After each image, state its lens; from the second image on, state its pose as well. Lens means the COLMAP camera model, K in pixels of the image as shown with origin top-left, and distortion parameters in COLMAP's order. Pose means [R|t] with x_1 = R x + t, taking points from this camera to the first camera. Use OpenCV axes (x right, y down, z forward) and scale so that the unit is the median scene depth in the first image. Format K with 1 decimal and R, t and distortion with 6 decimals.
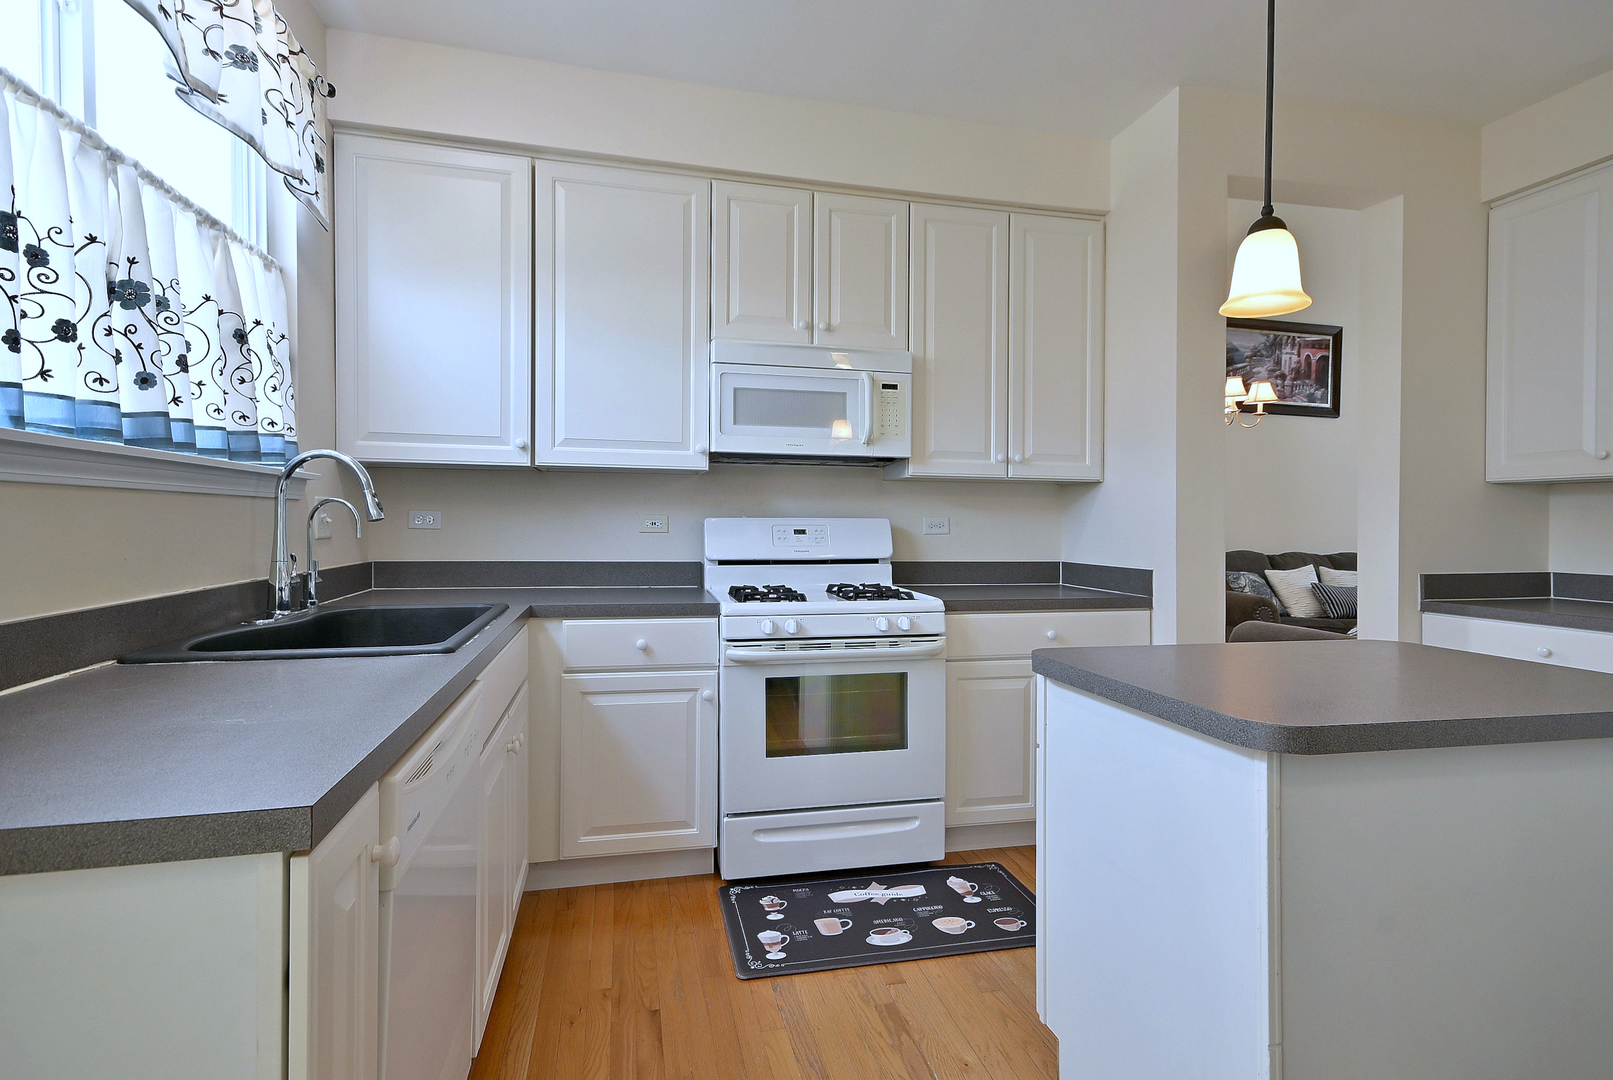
lens RADIAL K [[787.1, 0, 802.0], [0, 787.1, 521.7], [0, 0, 1]] dist [0.023962, 0.000438]
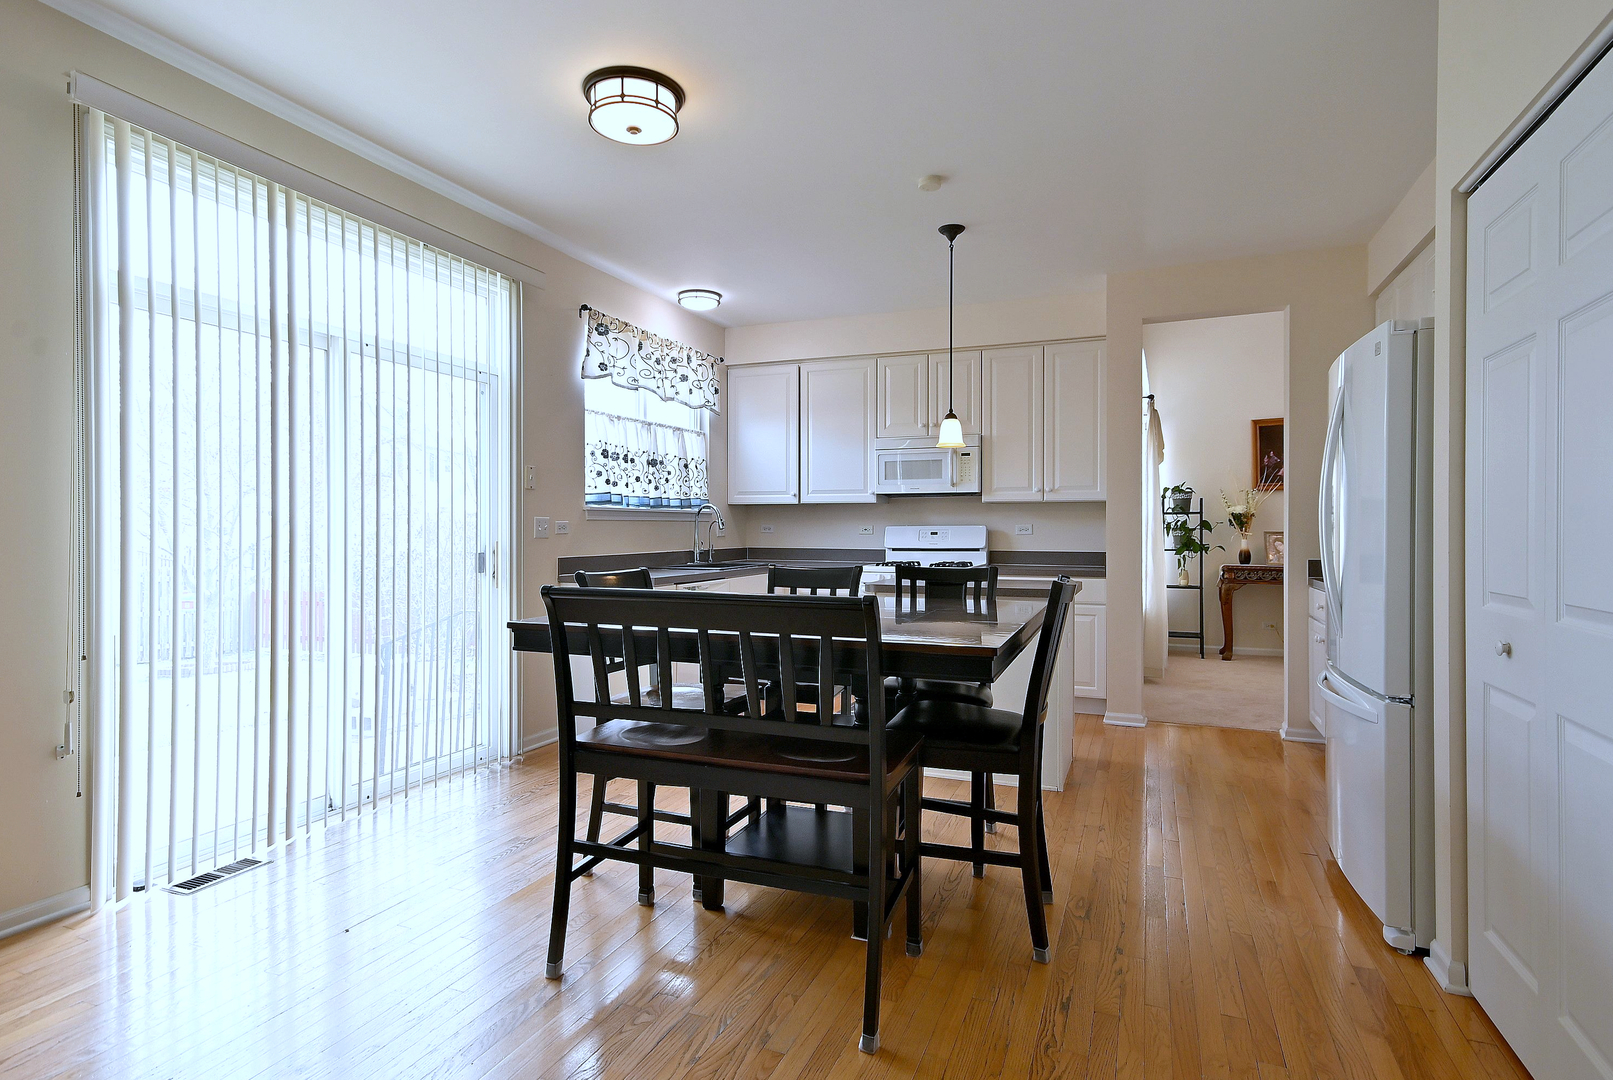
lens RADIAL K [[845.7, 0, 799.0], [0, 845.7, 531.7], [0, 0, 1]] dist [0.015759, 0.001790]
pose [[0.812311, -0.005058, -0.583203, 0.899984], [0.007119, 0.999974, 0.001244, 0.004377], [0.583181, -0.005162, 0.812326, -0.797973]]
